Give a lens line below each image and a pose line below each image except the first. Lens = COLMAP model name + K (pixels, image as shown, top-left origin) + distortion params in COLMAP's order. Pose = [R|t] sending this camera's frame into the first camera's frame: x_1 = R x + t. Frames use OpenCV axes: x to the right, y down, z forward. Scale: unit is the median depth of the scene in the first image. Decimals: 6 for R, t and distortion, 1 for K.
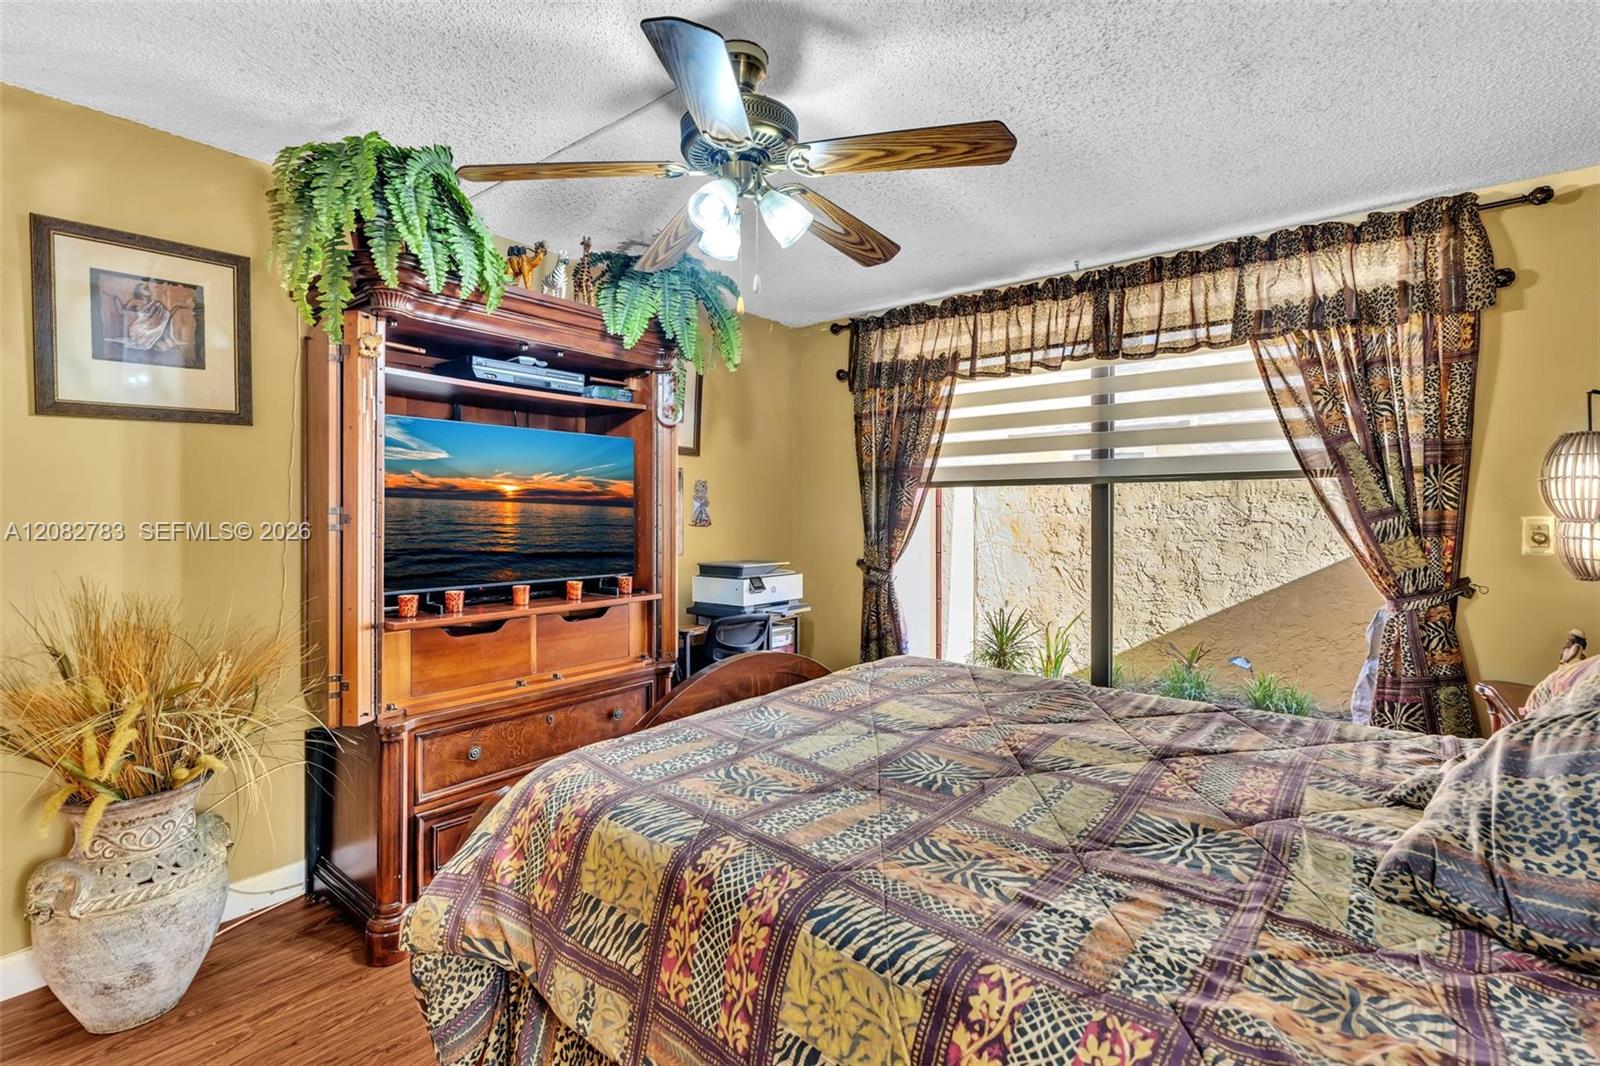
lens RADIAL K [[722.7, 0, 792.4], [0, 722.7, 511.7], [0, 0, 1]] dist [-0.003127, 0.001147]
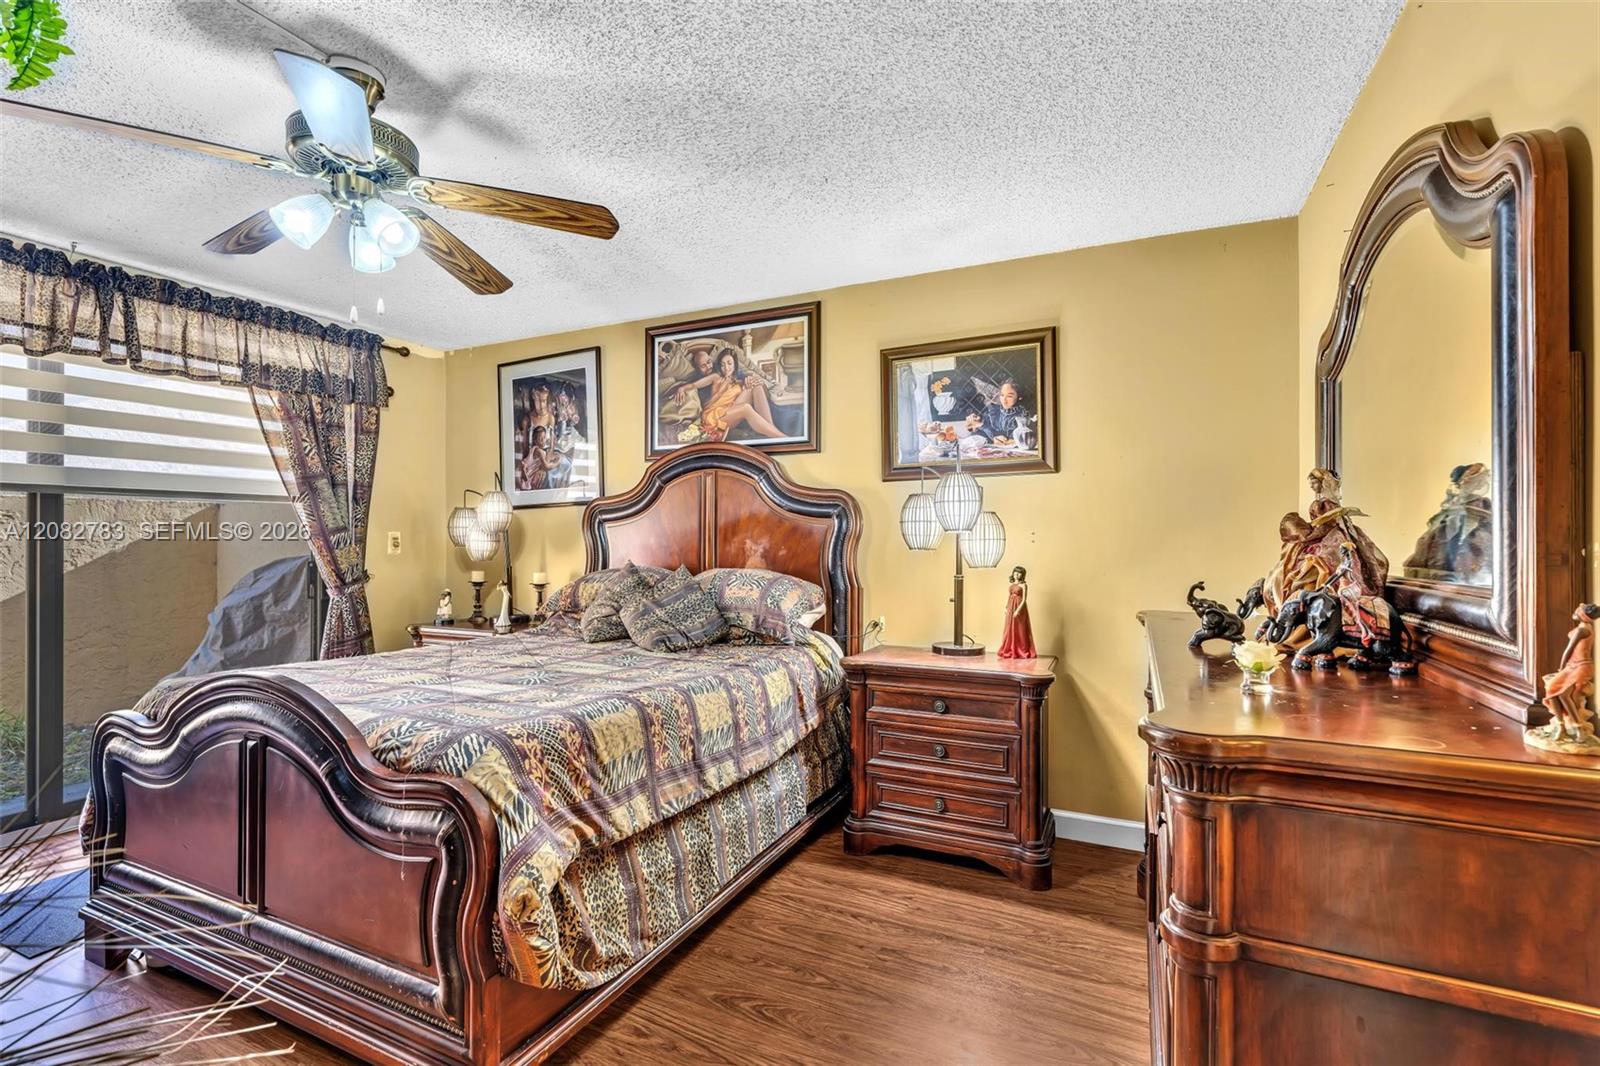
lens RADIAL K [[714.6, 0, 795.5], [0, 714.6, 530.8], [0, 0, 1]] dist [-0.007650, 0.003662]
pose [[-0.228128, 0.011688, 0.973561, -0.787776], [0.002995, 0.999932, -0.011303, 0.023747], [-0.973627, 0.000337, -0.228147, 0.407831]]
